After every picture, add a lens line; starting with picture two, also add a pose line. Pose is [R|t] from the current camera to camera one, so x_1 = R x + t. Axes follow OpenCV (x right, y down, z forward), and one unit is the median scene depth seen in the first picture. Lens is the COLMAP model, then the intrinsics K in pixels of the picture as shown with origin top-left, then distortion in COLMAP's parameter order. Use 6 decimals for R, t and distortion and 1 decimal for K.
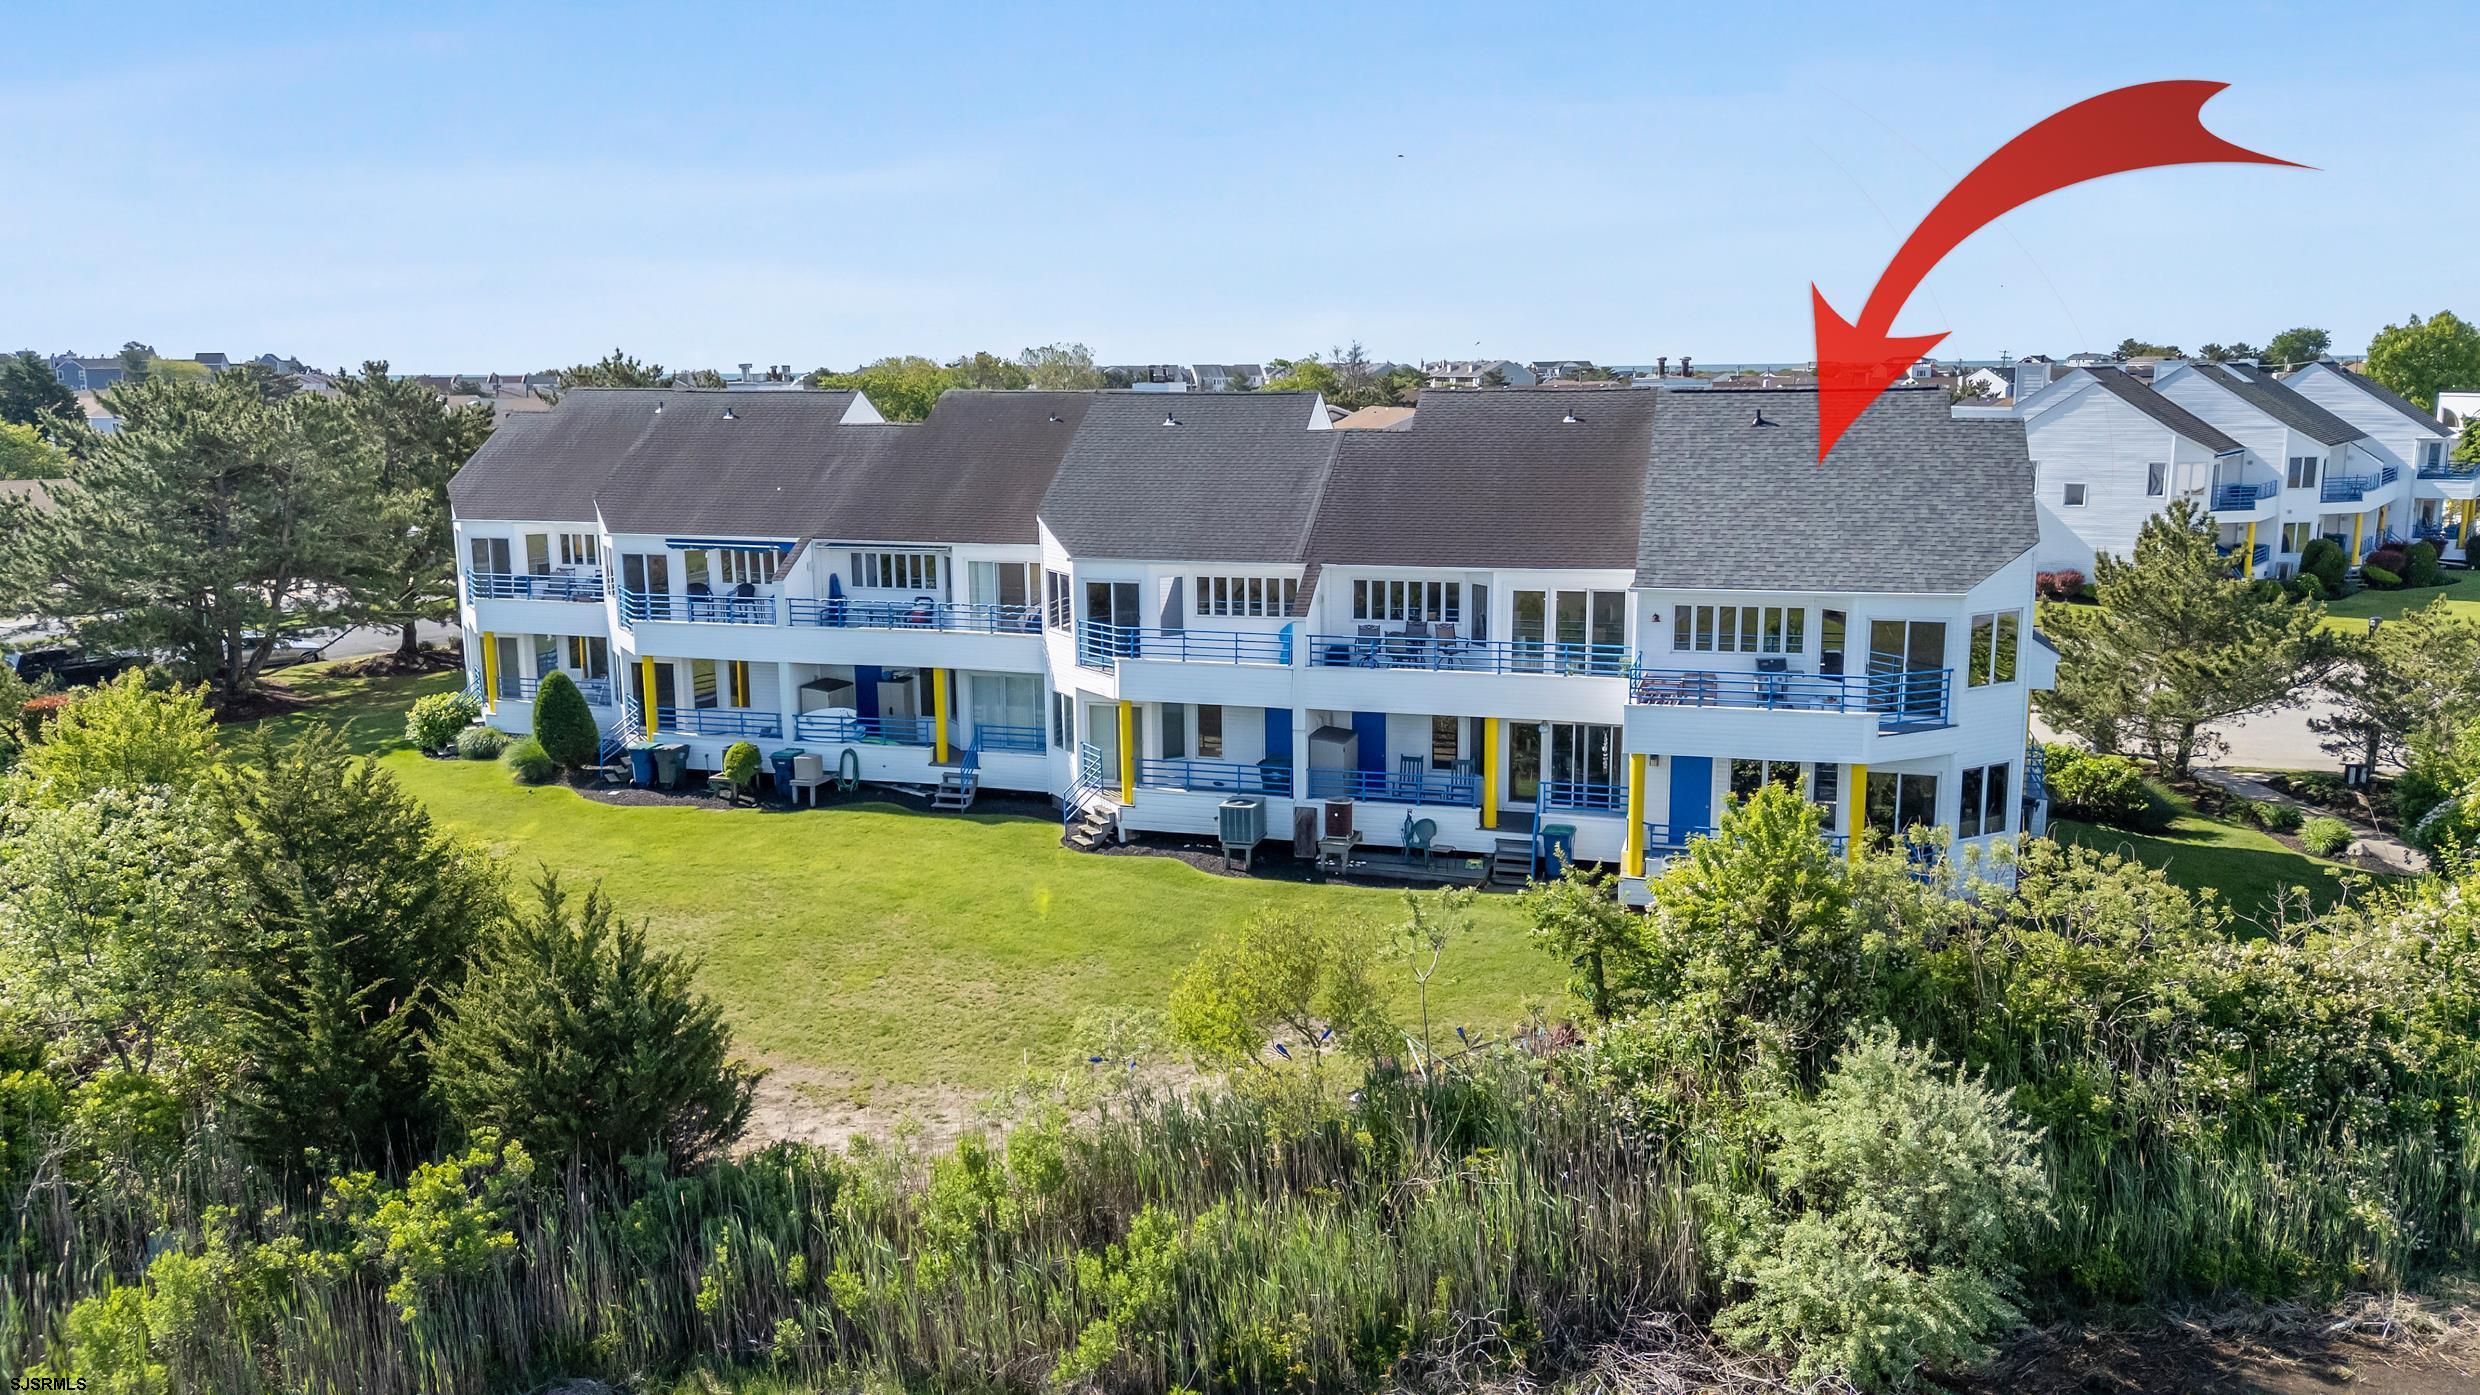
lens RADIAL K [[1811.6, 0, 1247.0], [0, 1811.6, 699.0], [0, 0, 1]] dist [0.095370, -0.097661]
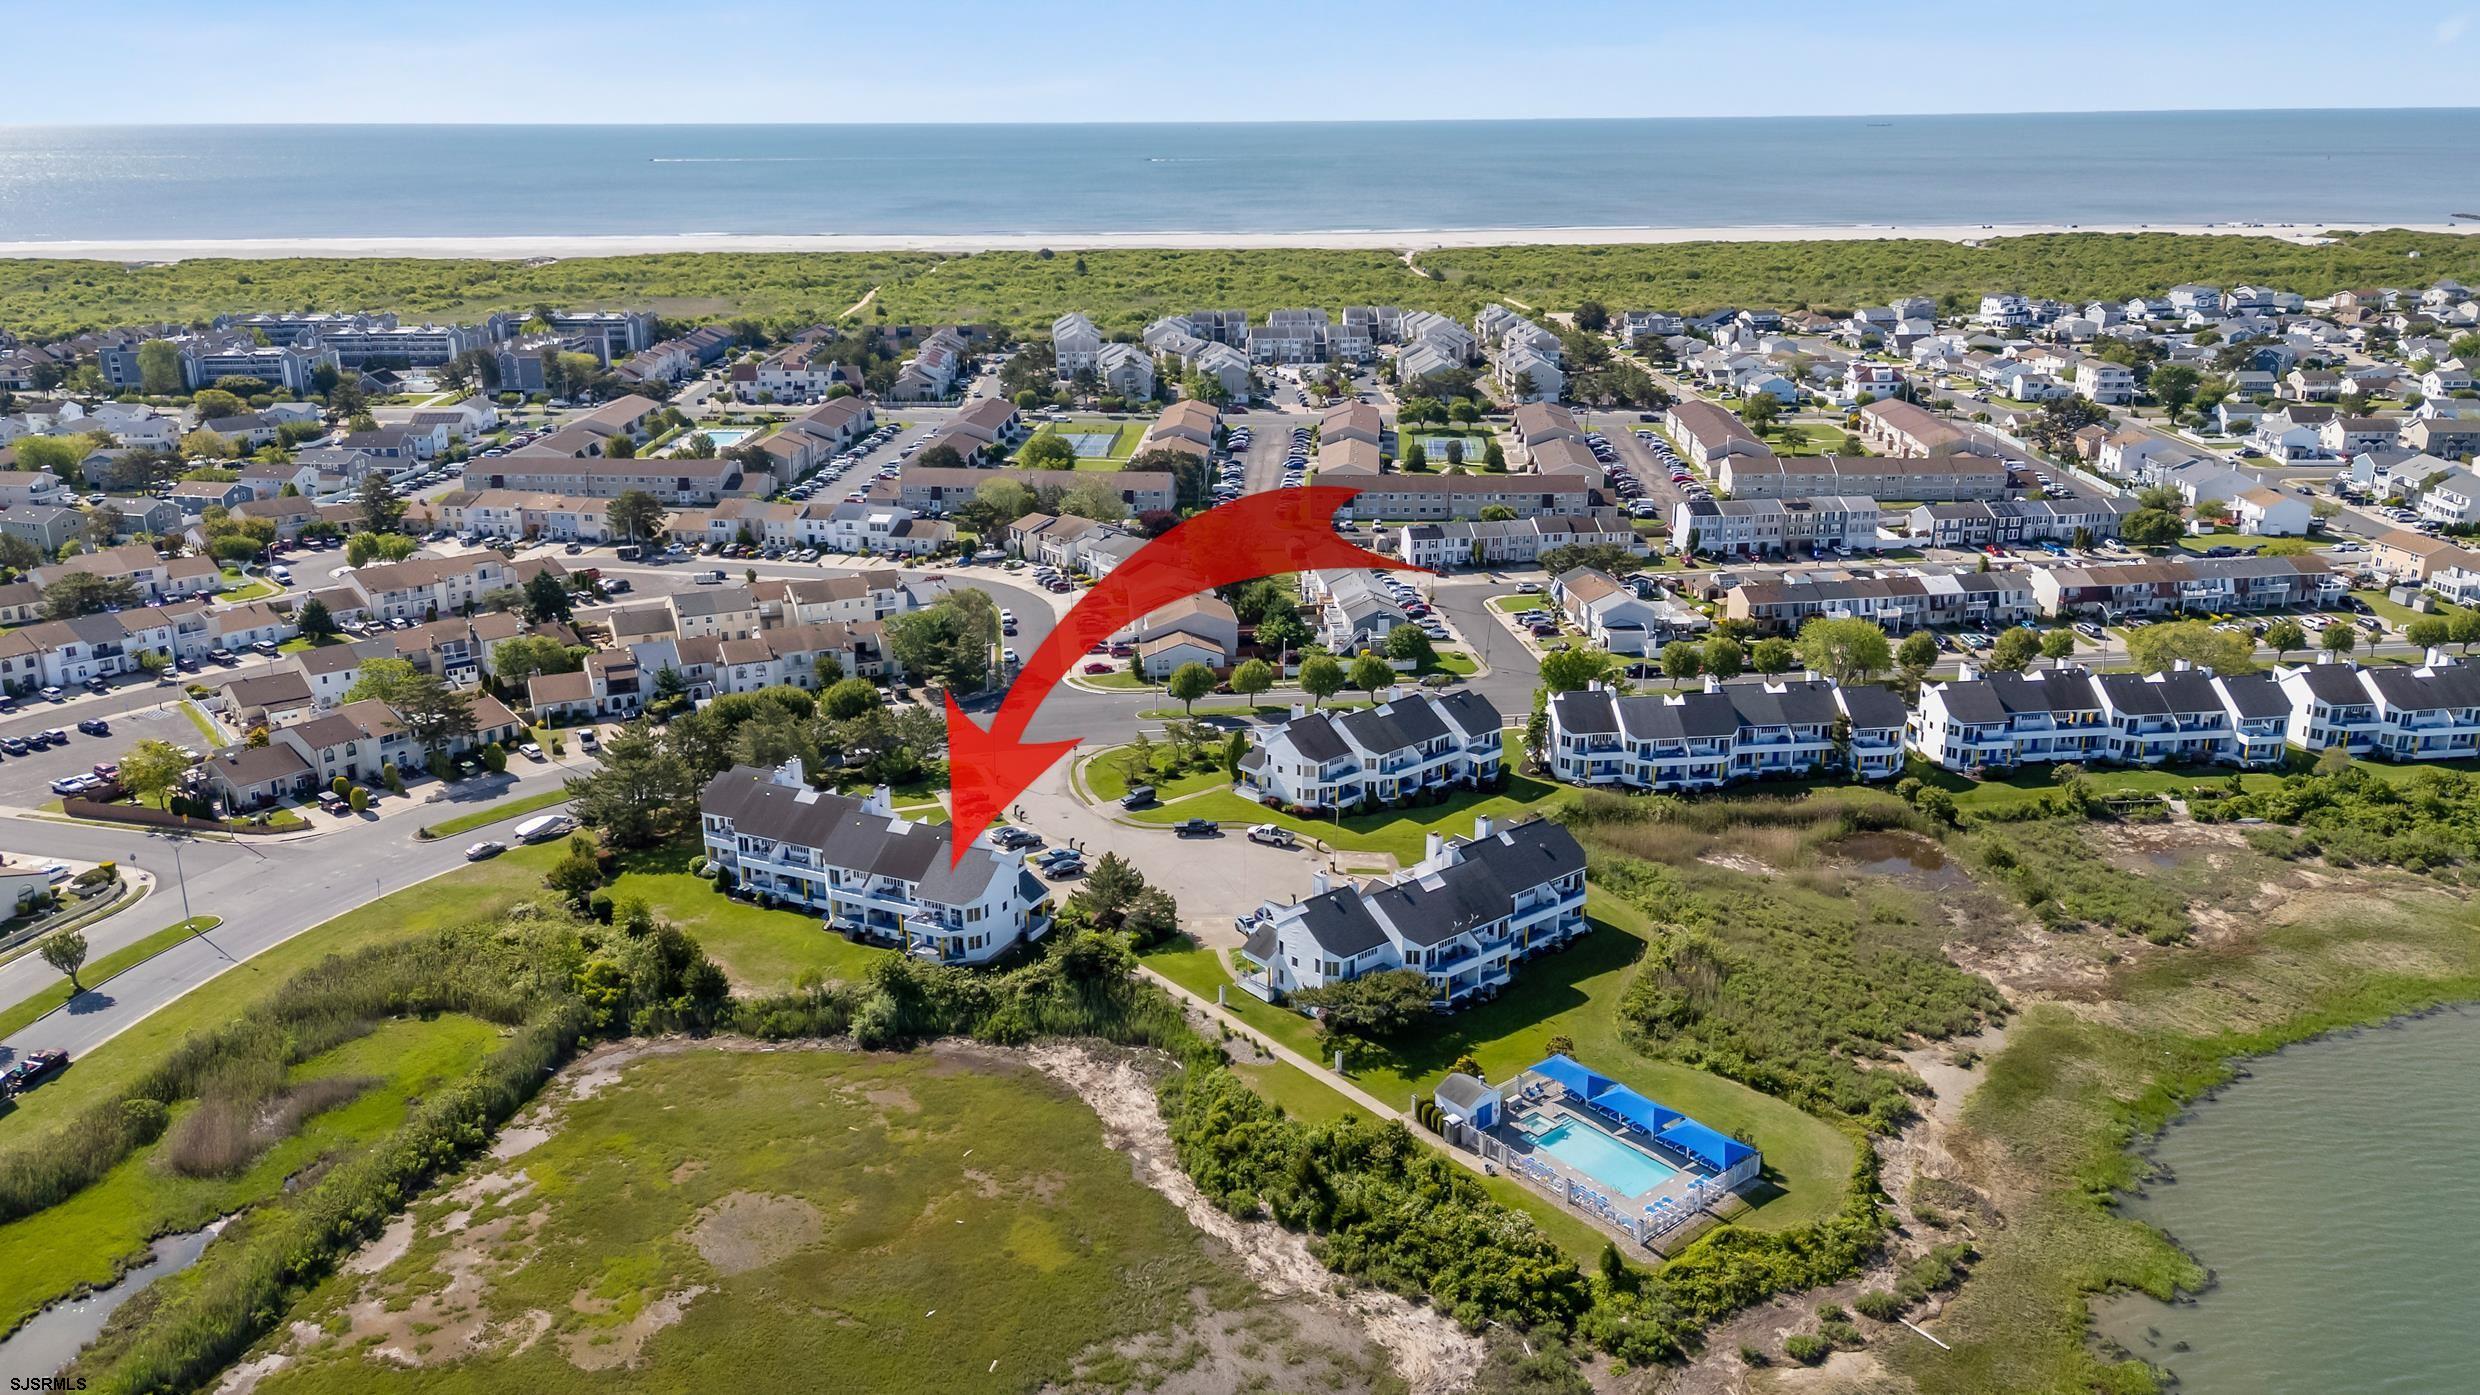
lens RADIAL K [[1852.3, 0, 1245.3], [0, 1852.3, 694.5], [0, 0, 1]] dist [0.101128, -0.145104]
pose [[0.984687, 0.053118, -0.166041, 1.686562], [-0.032297, 0.991546, 0.125672, -1.118874], [0.171313, -0.118385, 0.978078, -3.303317]]
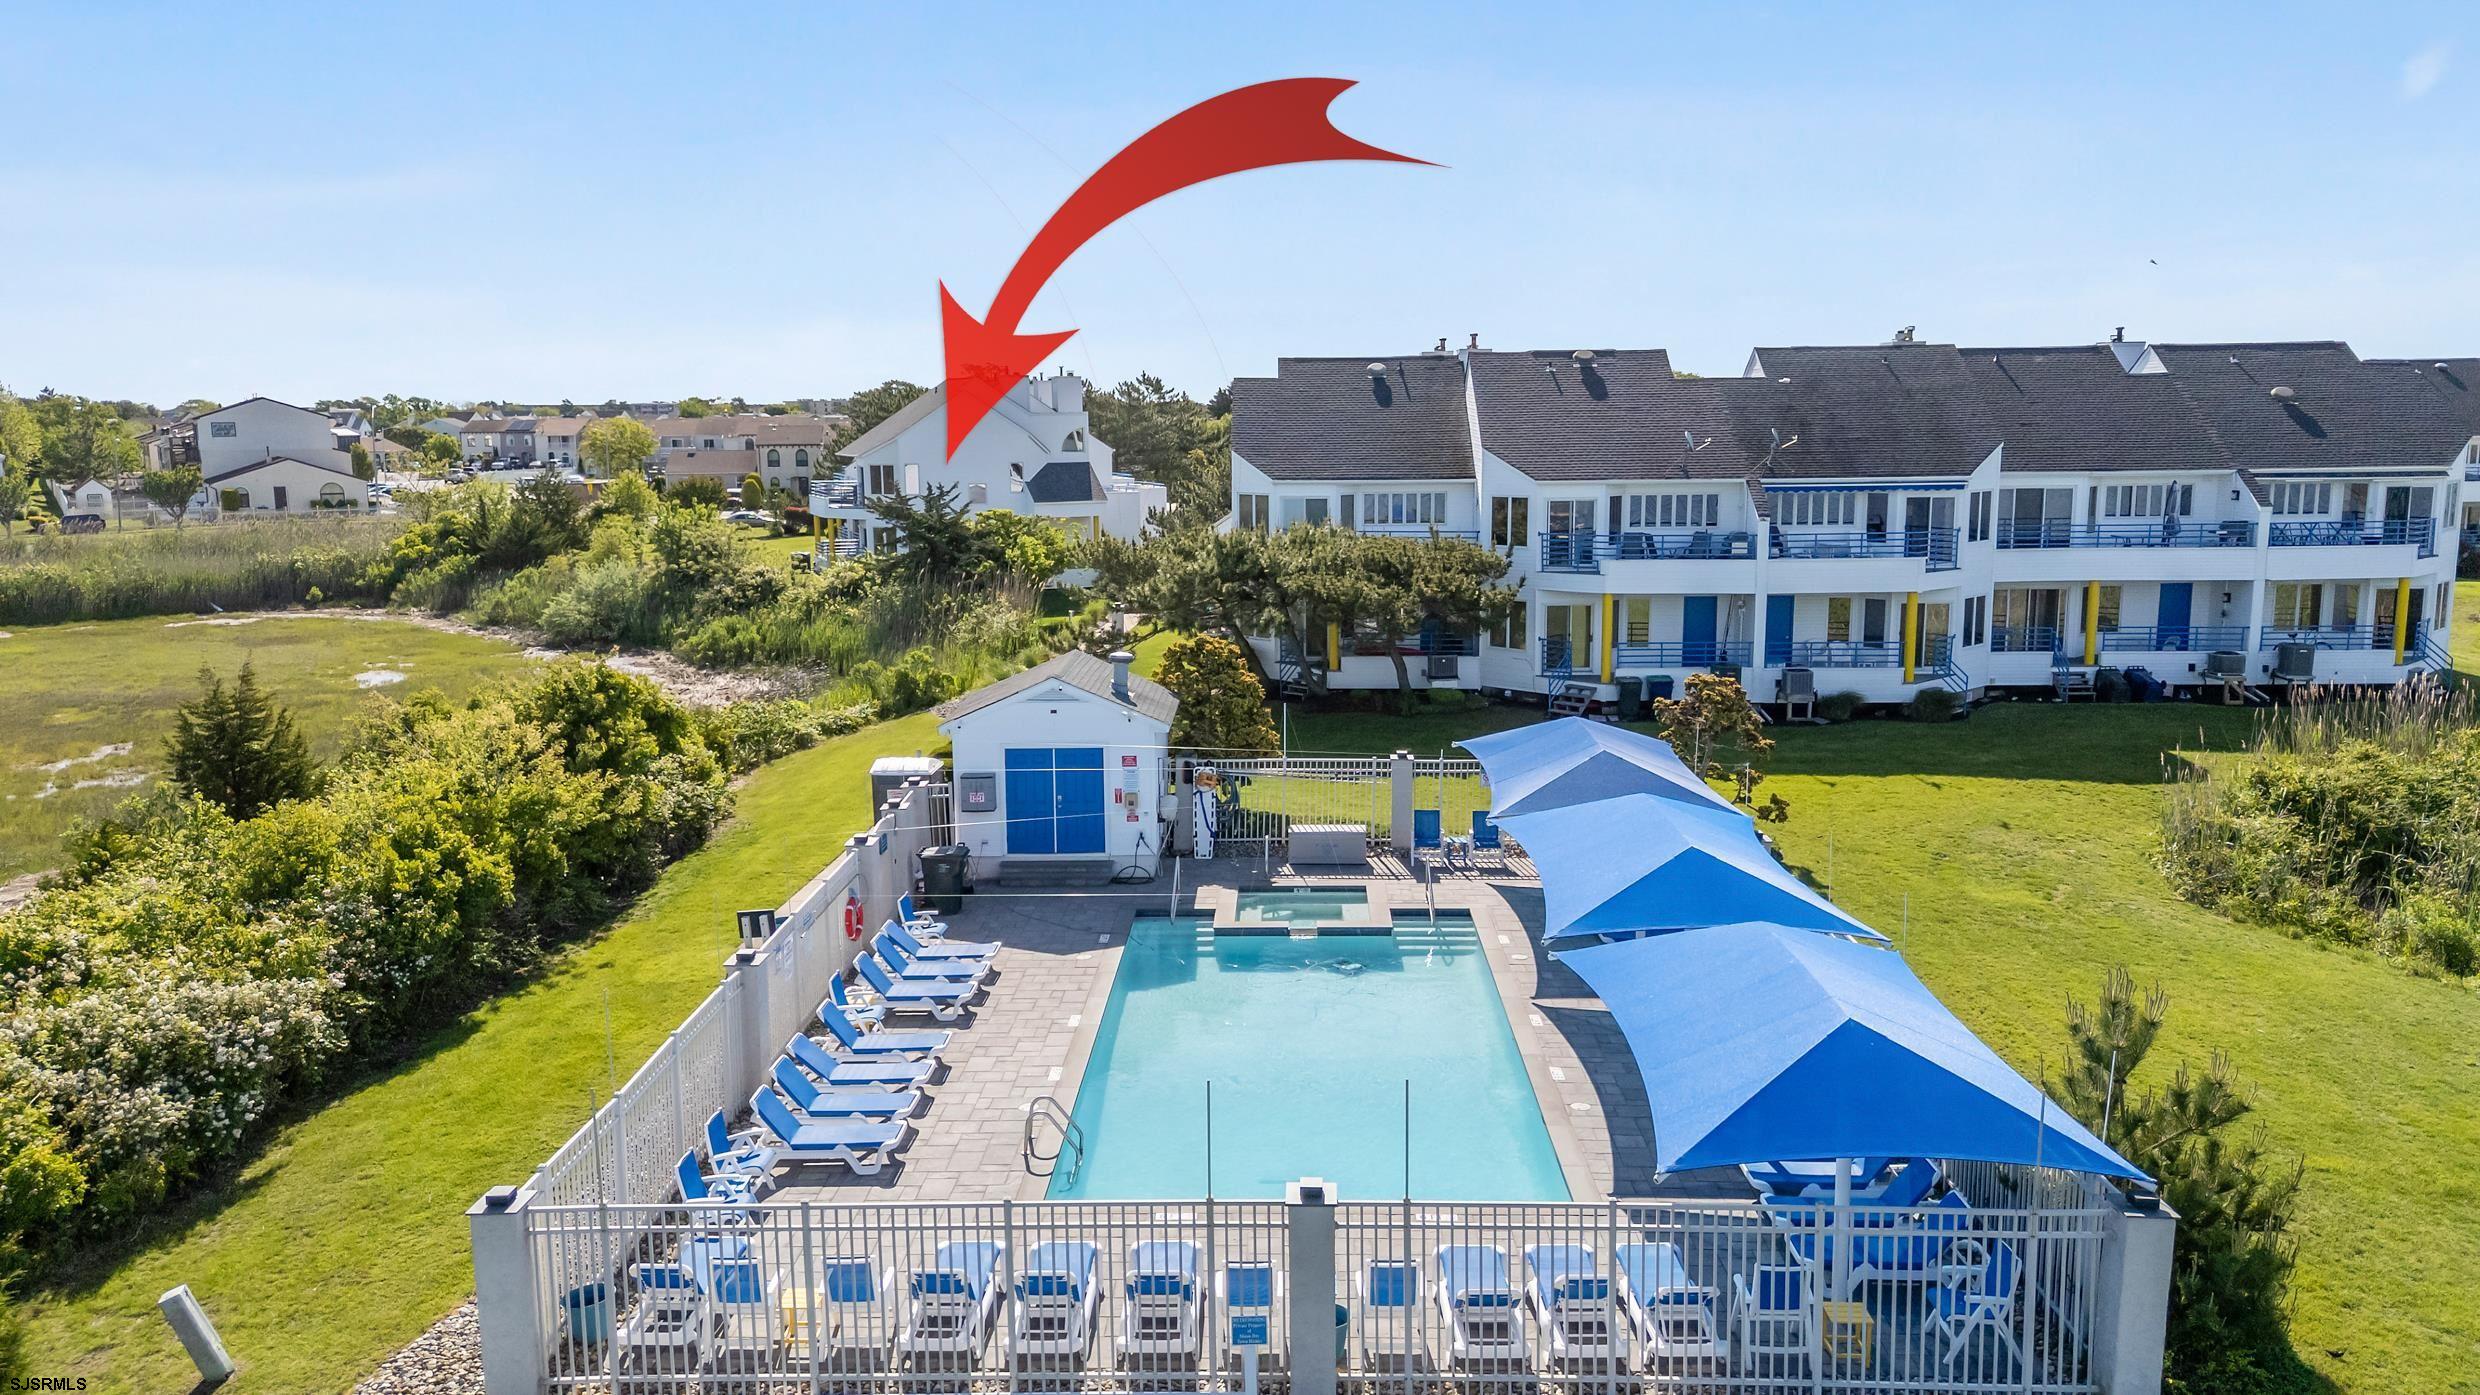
lens RADIAL K [[1811.6, 0, 1247.0], [0, 1811.6, 699.0], [0, 0, 1]] dist [0.095370, -0.097661]
pose [[0.625059, 0.125158, -0.770478, 2.265041], [-0.135854, 0.989440, 0.050514, 0.063760], [0.768664, 0.073099, 0.635462, -0.155200]]
